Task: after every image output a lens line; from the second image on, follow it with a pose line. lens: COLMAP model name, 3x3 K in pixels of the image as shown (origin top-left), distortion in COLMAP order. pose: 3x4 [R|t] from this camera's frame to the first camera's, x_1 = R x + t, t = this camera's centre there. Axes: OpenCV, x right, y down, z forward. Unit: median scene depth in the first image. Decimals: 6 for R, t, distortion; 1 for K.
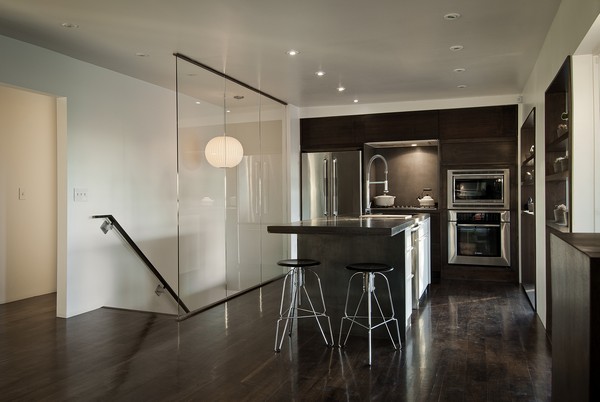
lens RADIAL K [[466.0, 0, 300.0], [0, 466.0, 201.0], [0, 0, 1]] dist [-0.000868, -0.001865]
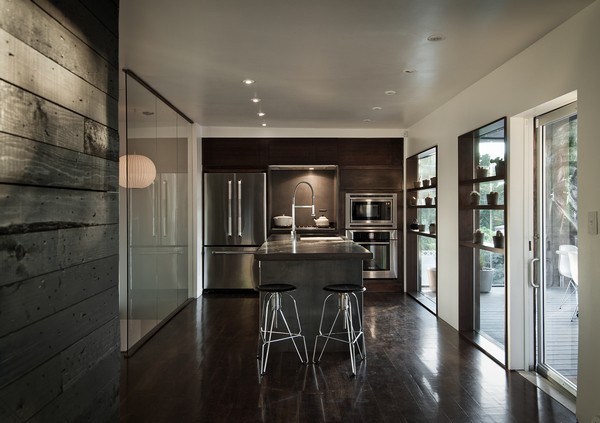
lens RADIAL K [[484.3, 0, 300.0], [0, 484.3, 211.5], [0, 0, 1]] dist [0.005965, 0.000199]
pose [[0.927070, -0.002240, 0.374880, -0.219891], [0.003847, 0.999986, -0.003540, -0.020982], [-0.374867, 0.004724, 0.927066, -0.018494]]
